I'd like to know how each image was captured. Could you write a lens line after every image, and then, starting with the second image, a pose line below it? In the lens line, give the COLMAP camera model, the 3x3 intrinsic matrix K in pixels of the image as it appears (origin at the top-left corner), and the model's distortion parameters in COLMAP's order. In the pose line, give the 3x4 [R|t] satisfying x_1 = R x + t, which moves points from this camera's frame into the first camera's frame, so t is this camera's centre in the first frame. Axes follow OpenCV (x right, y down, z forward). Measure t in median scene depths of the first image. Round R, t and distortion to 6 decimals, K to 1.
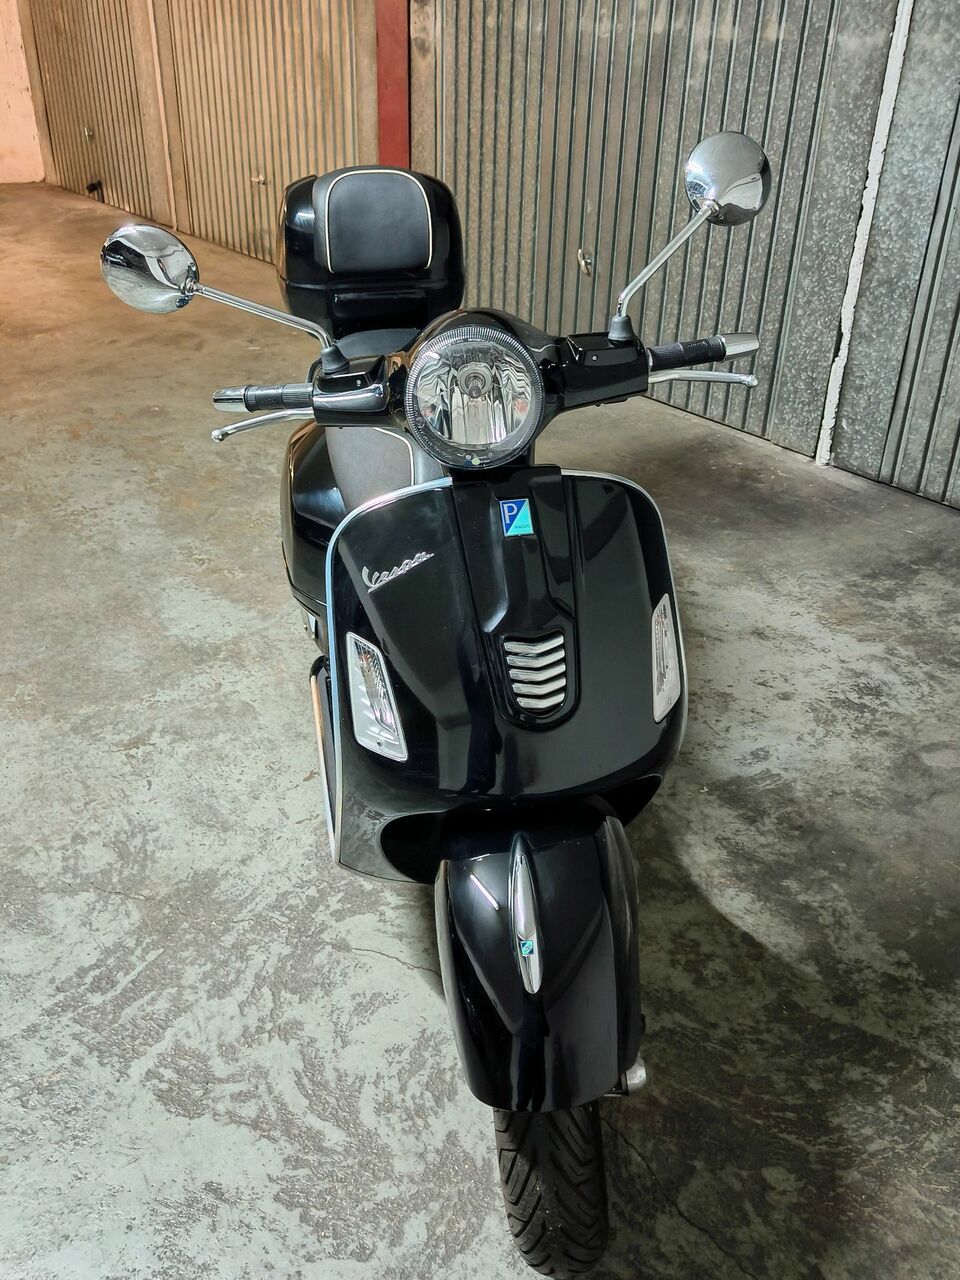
lens RADIAL K [[1060.3, 0, 463.2], [0, 1060.3, 546.5], [0, 0, 1]] dist [-0.000278, 0.011977]
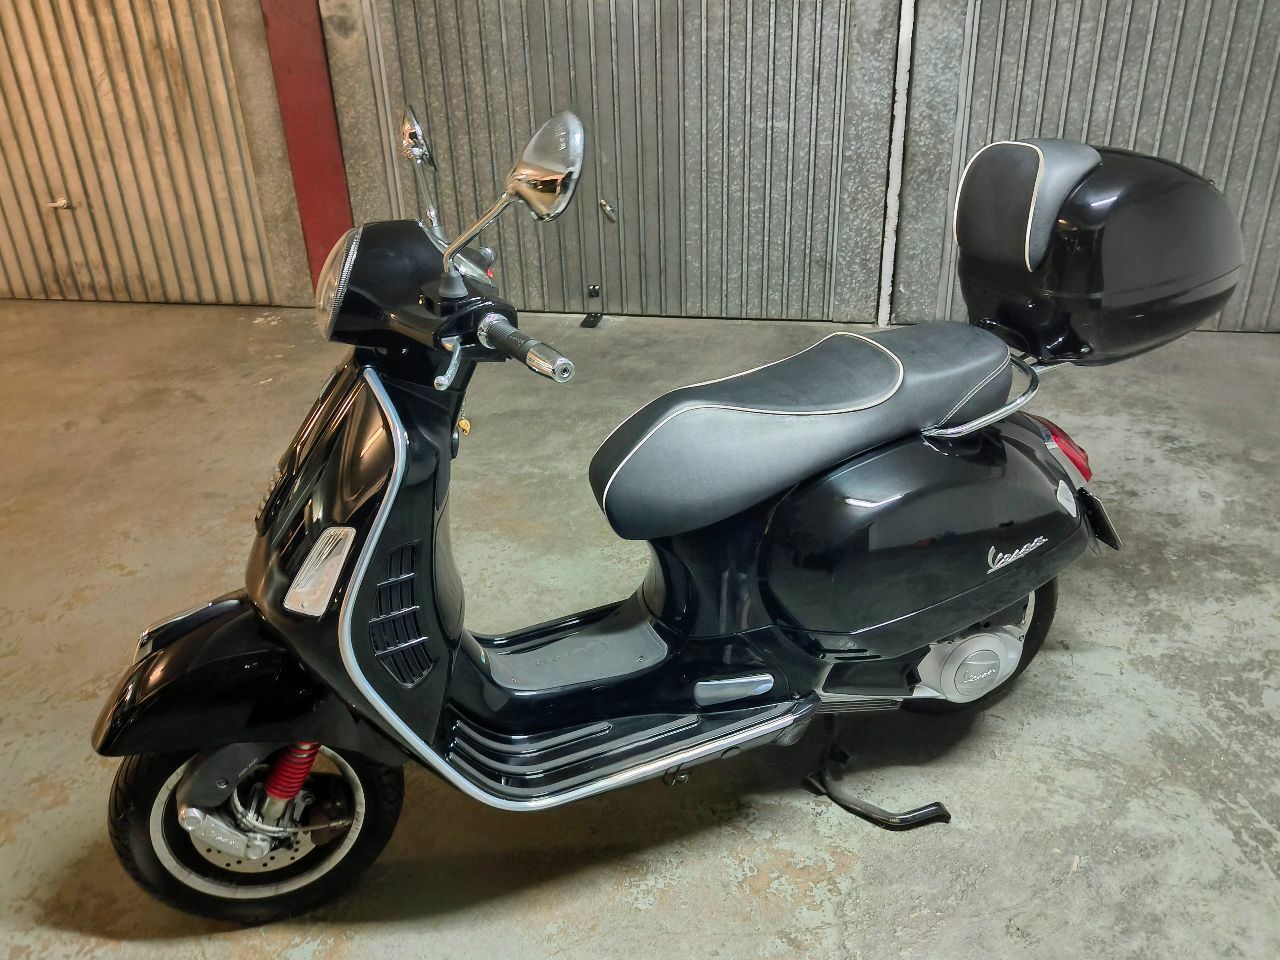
lens RADIAL K [[1002.2, 0, 712.7], [0, 1002.2, 443.5], [0, 0, 1]] dist [0.004962, 0.010458]
pose [[0.739362, -0.313324, 0.595963, -0.638649], [0.337429, 0.938380, 0.074728, -0.119314], [-0.582654, 0.145844, 0.799527, 0.229790]]
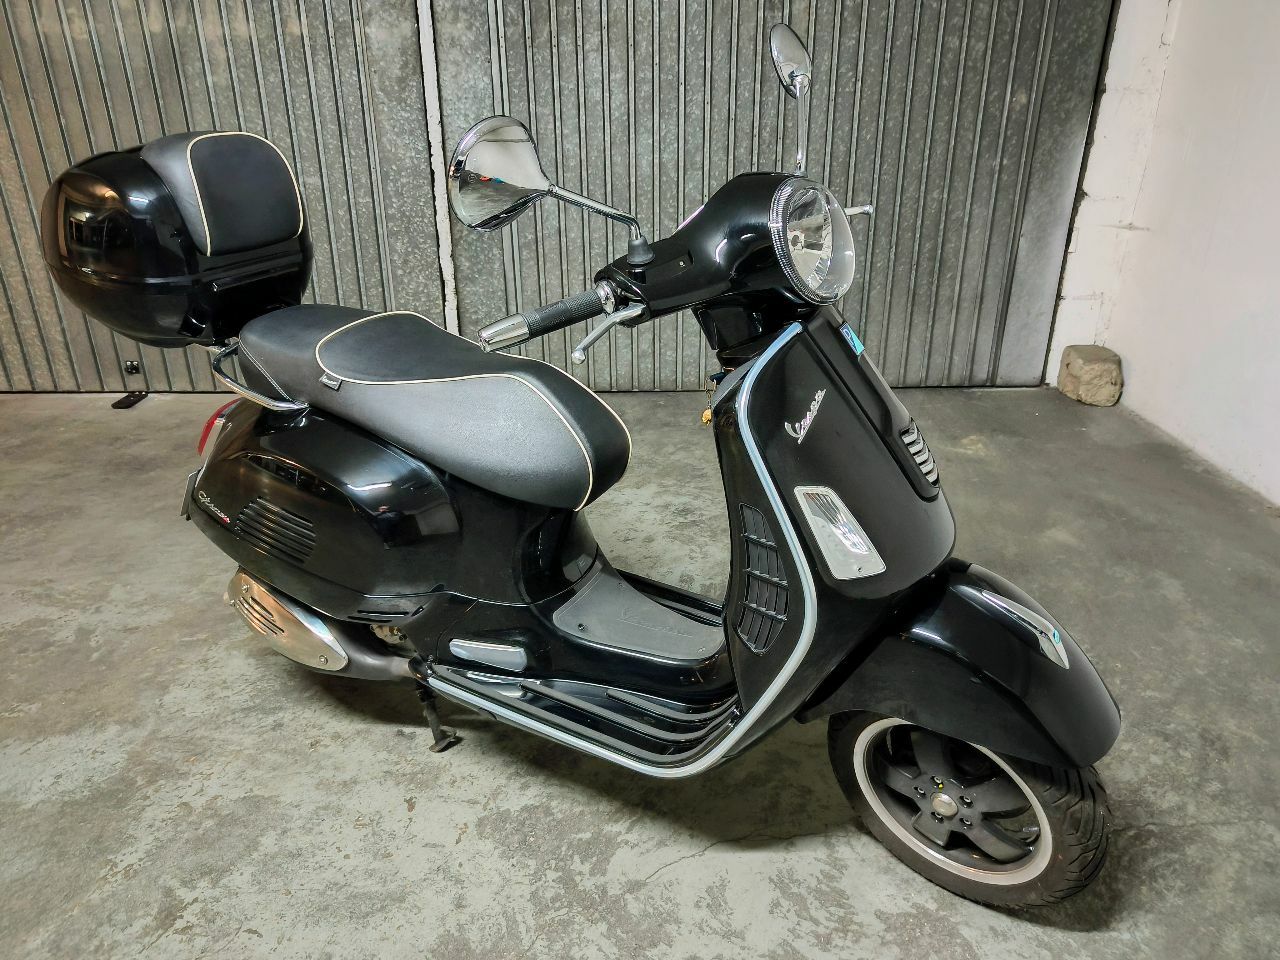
lens RADIAL K [[924.2, 0, 670.8], [0, 924.2, 470.8], [0, 0, 1]] dist [0.007493, 0.004714]
pose [[0.623532, -0.333582, 0.707058, -0.304574], [0.370094, 0.922590, 0.108893, -0.028712], [-0.688650, 0.193780, 0.698721, 0.168589]]
